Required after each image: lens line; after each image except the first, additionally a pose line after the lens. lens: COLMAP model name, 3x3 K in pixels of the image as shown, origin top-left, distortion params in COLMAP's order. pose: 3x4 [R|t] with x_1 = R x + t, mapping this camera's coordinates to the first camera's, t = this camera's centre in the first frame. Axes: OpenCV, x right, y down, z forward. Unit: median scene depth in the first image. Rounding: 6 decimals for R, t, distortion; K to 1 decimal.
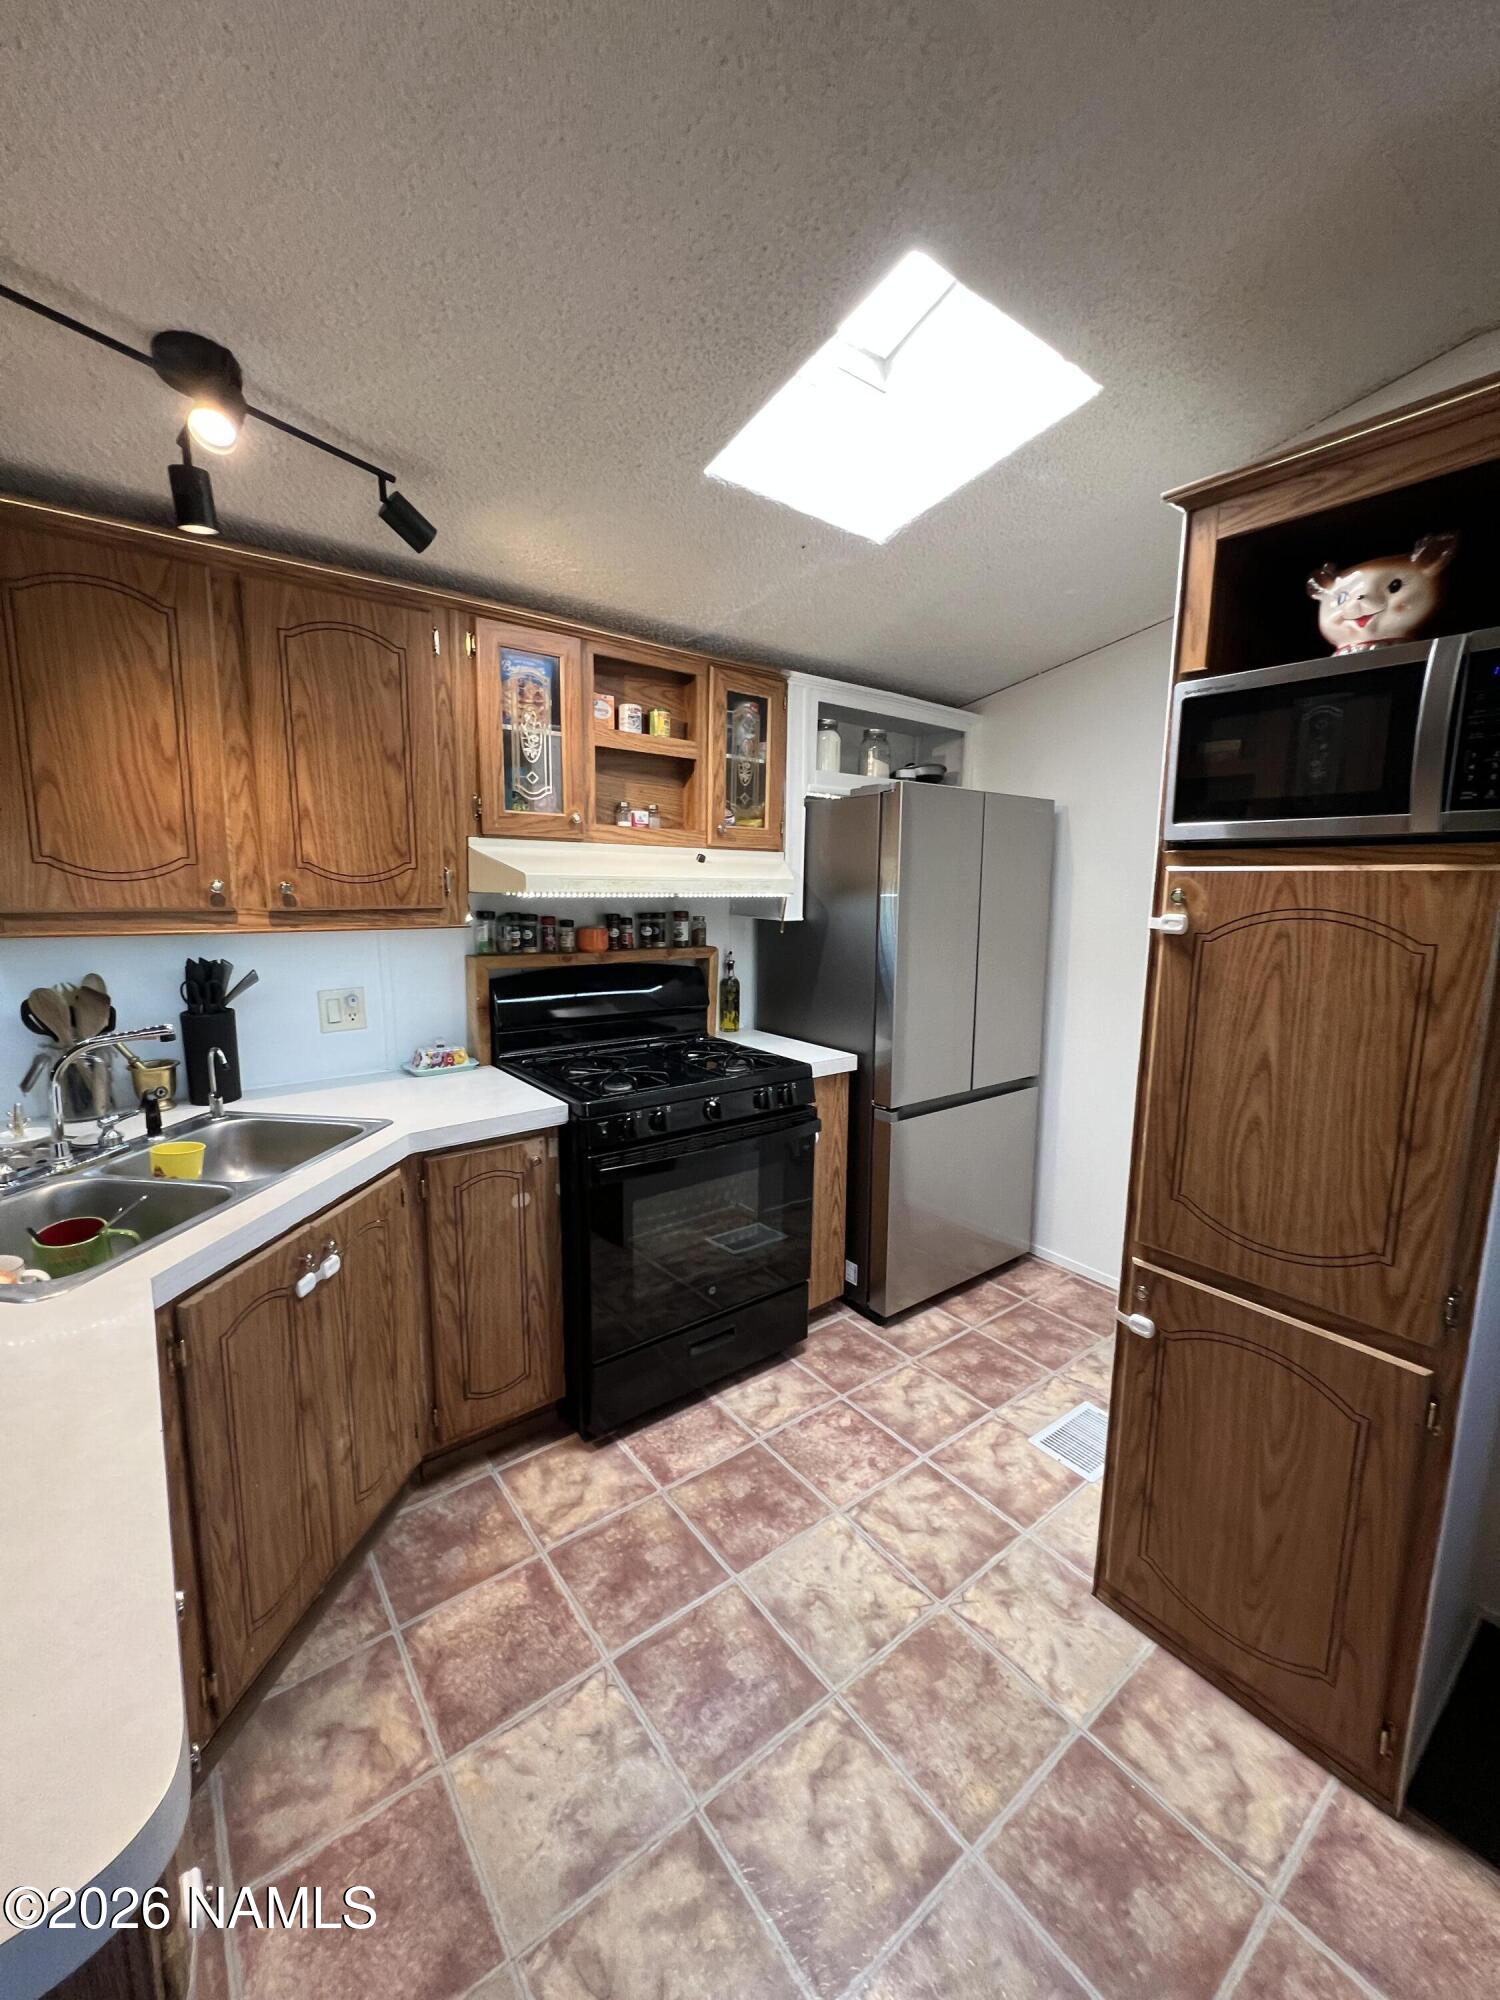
lens RADIAL K [[799.3, 0, 752.2], [0, 799.3, 1001.0], [0, 0, 1]] dist [-0.004124, 0.001118]
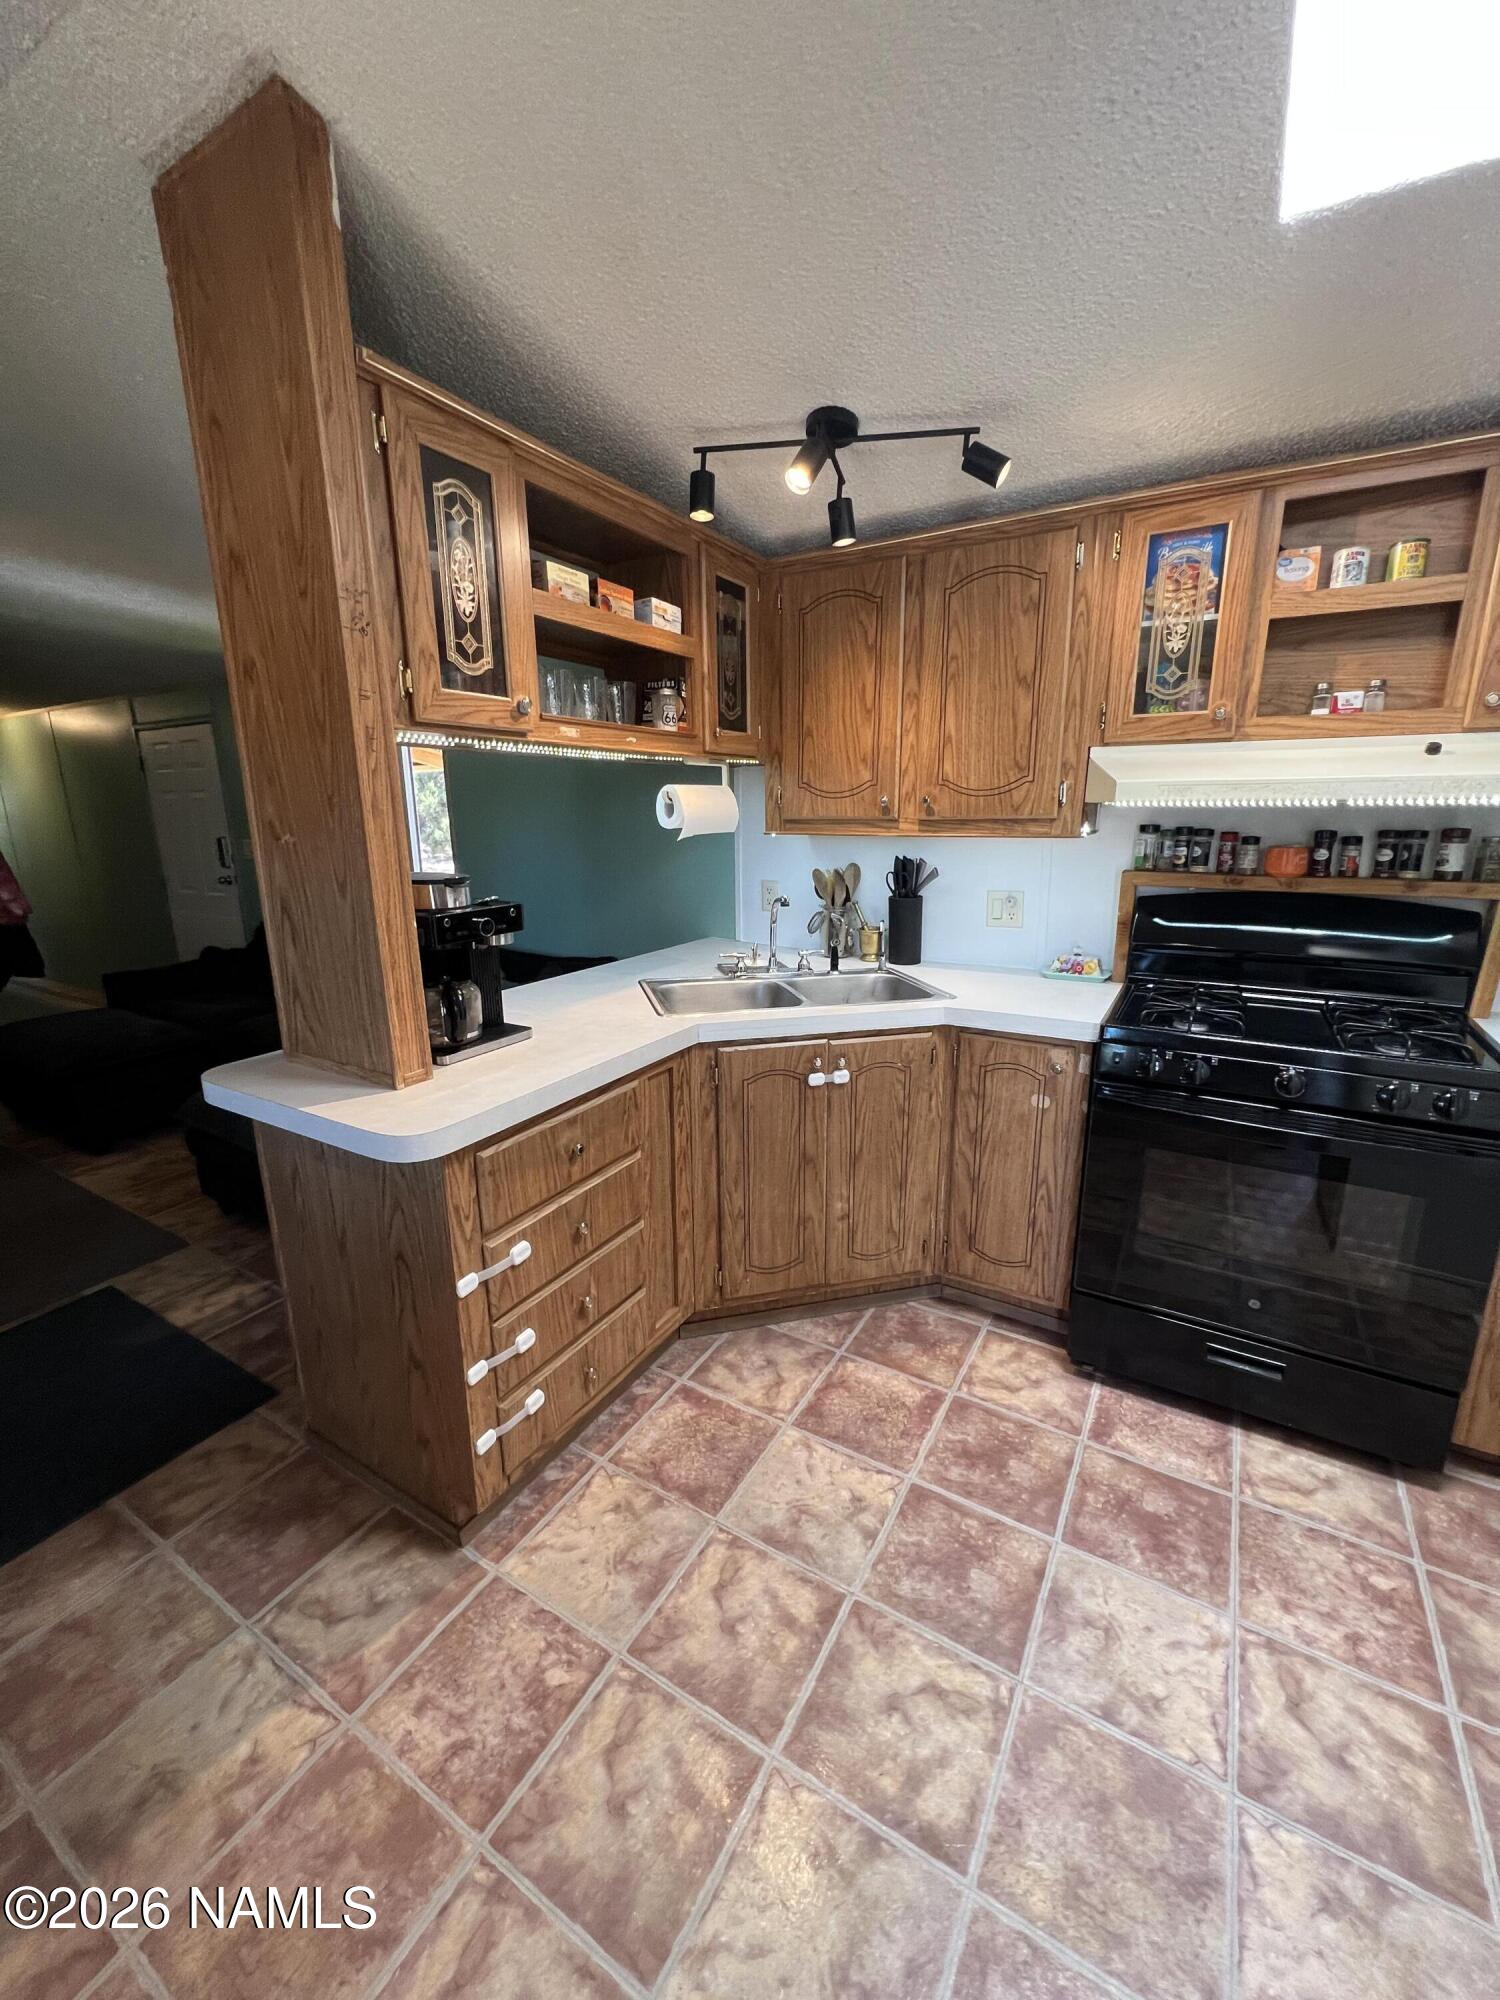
lens RADIAL K [[799.3, 0, 744.7], [0, 799.3, 1001.1], [0, 0, 1]] dist [-0.004124, 0.001118]
pose [[0.361559, 0.201153, -0.910392, 0.519725], [-0.125373, 0.978070, 0.166315, -0.004053], [0.923882, 0.054005, 0.378849, 0.251786]]
